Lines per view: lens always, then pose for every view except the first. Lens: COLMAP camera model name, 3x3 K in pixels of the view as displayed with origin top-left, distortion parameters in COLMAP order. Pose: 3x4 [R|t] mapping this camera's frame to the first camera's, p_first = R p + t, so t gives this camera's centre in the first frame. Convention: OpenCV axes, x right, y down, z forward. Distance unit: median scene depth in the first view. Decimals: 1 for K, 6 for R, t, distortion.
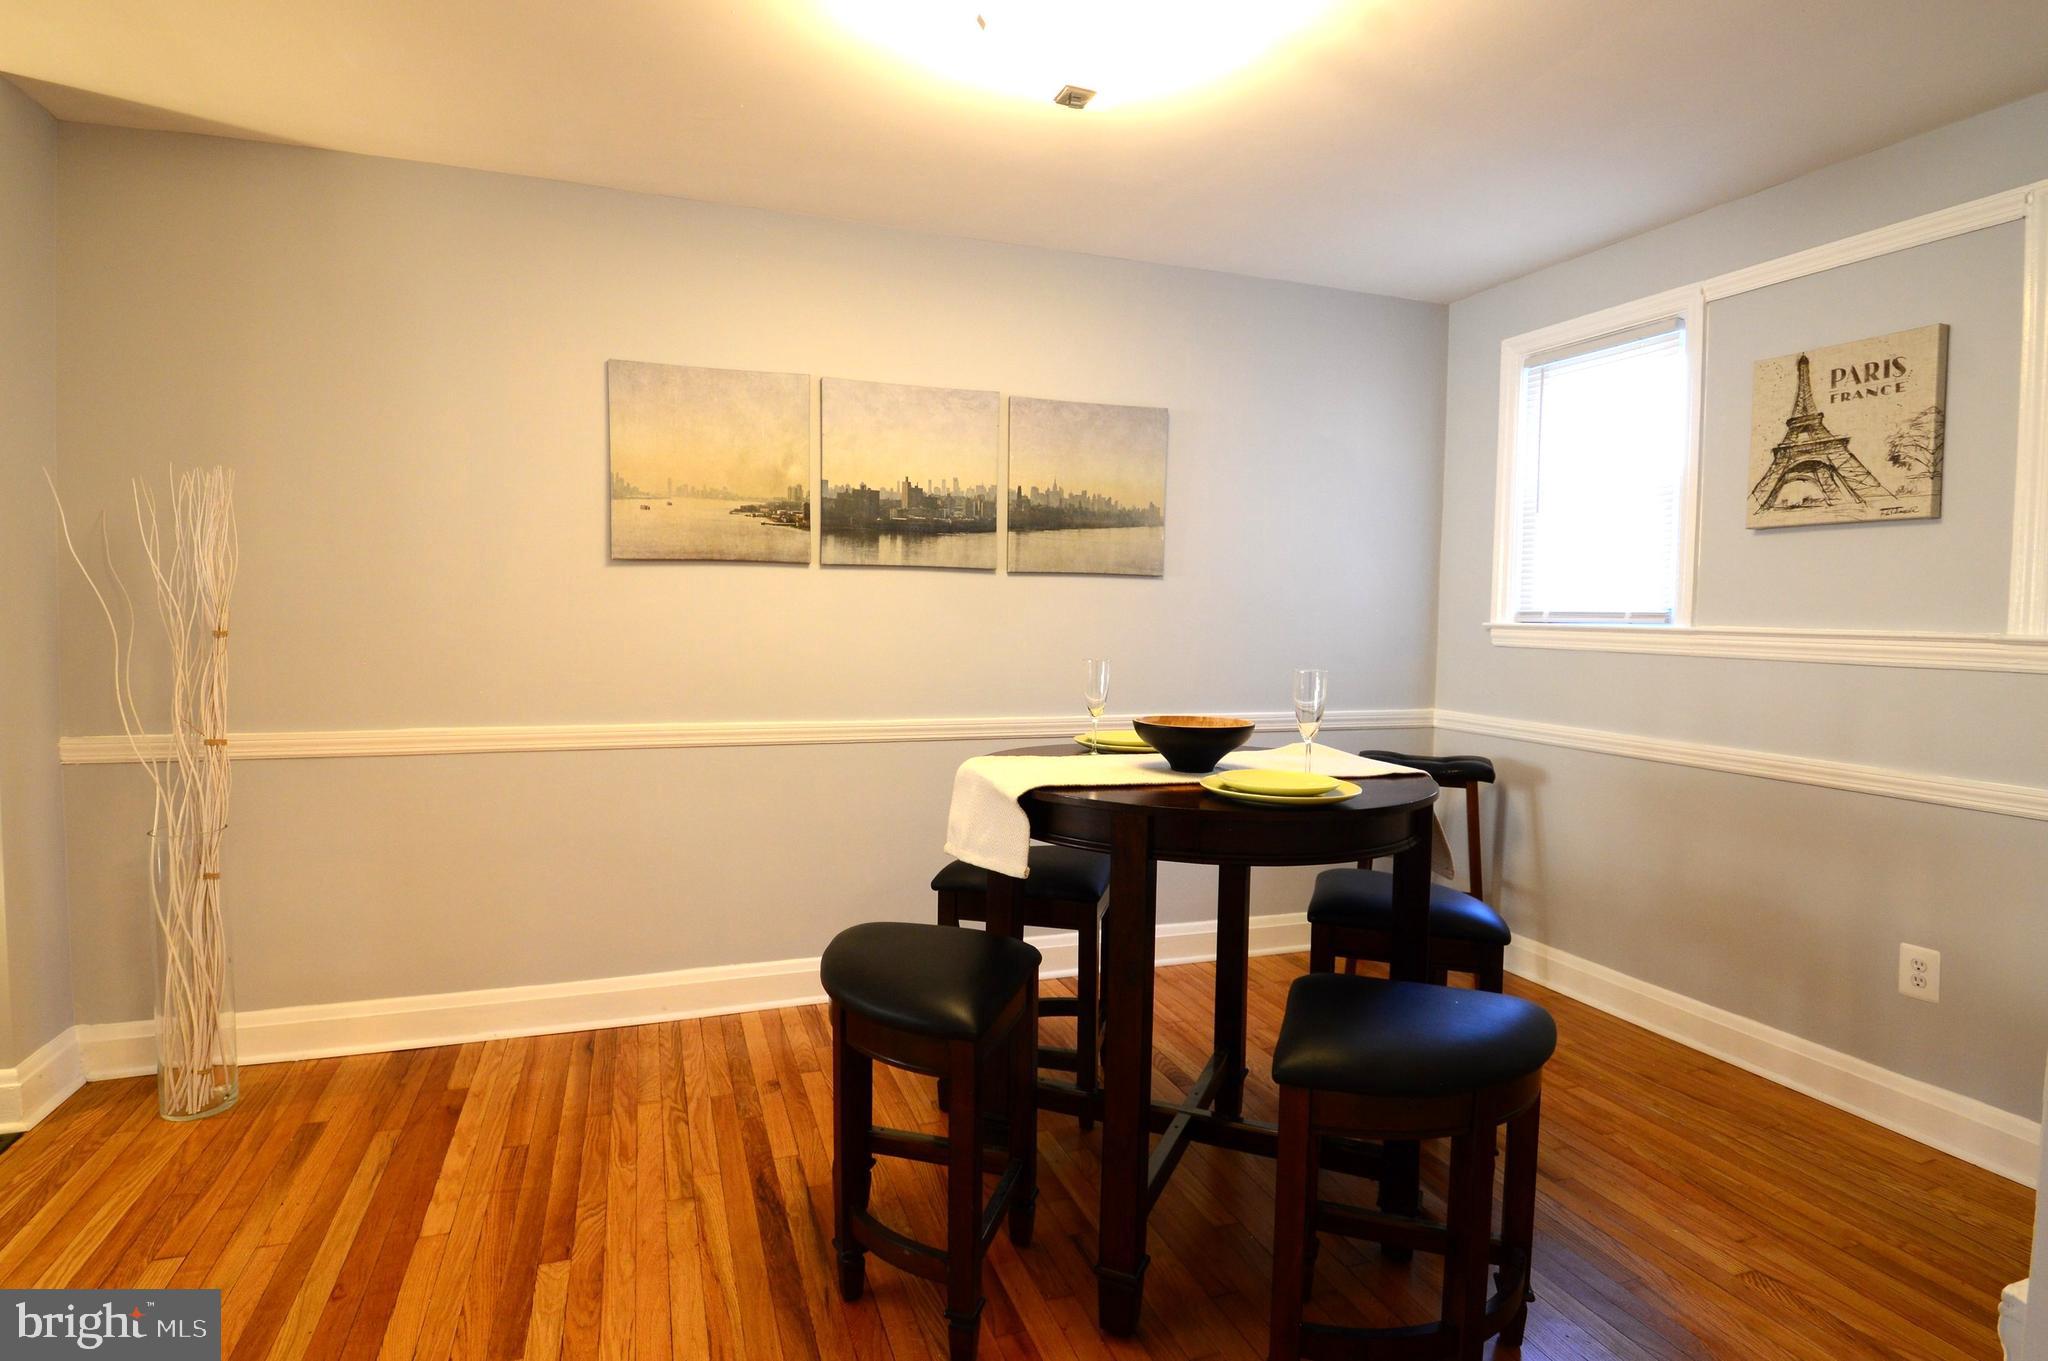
lens RADIAL K [[1054.5, 0, 992.7], [0, 1054.5, 662.9], [0, 0, 1]] dist [0.008297, -0.020087]
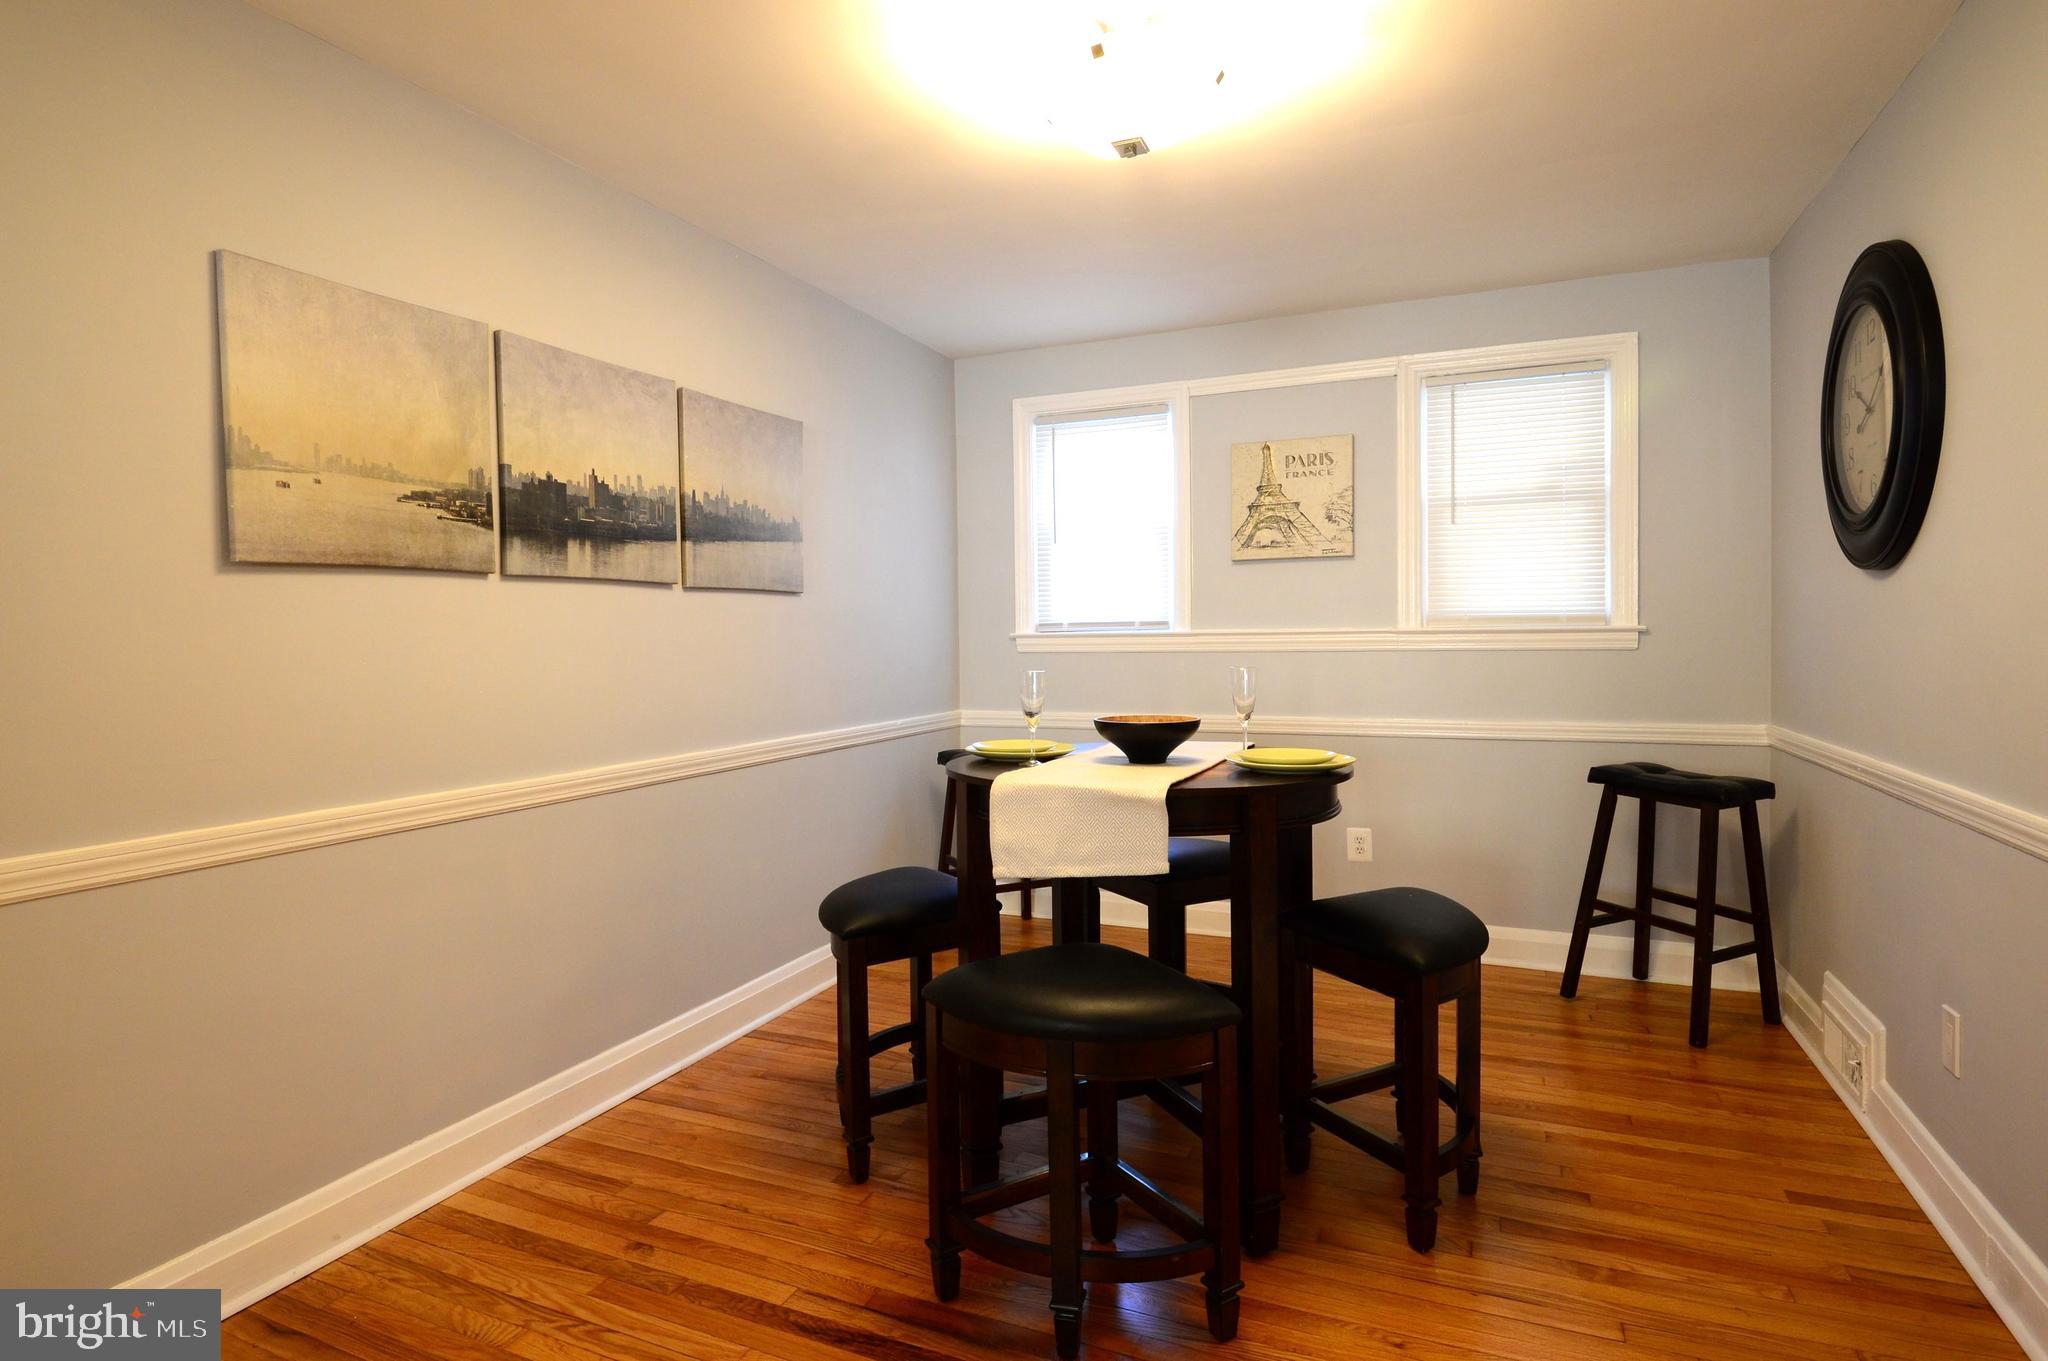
lens RADIAL K [[1054.5, 0, 1015.1], [0, 1054.5, 667.4], [0, 0, 1]] dist [0.008297, -0.020087]
pose [[0.684155, -0.047172, 0.727809, -0.484598], [0.059523, 0.998189, 0.008743, -0.011949], [-0.726903, 0.037340, 0.685724, 0.220073]]
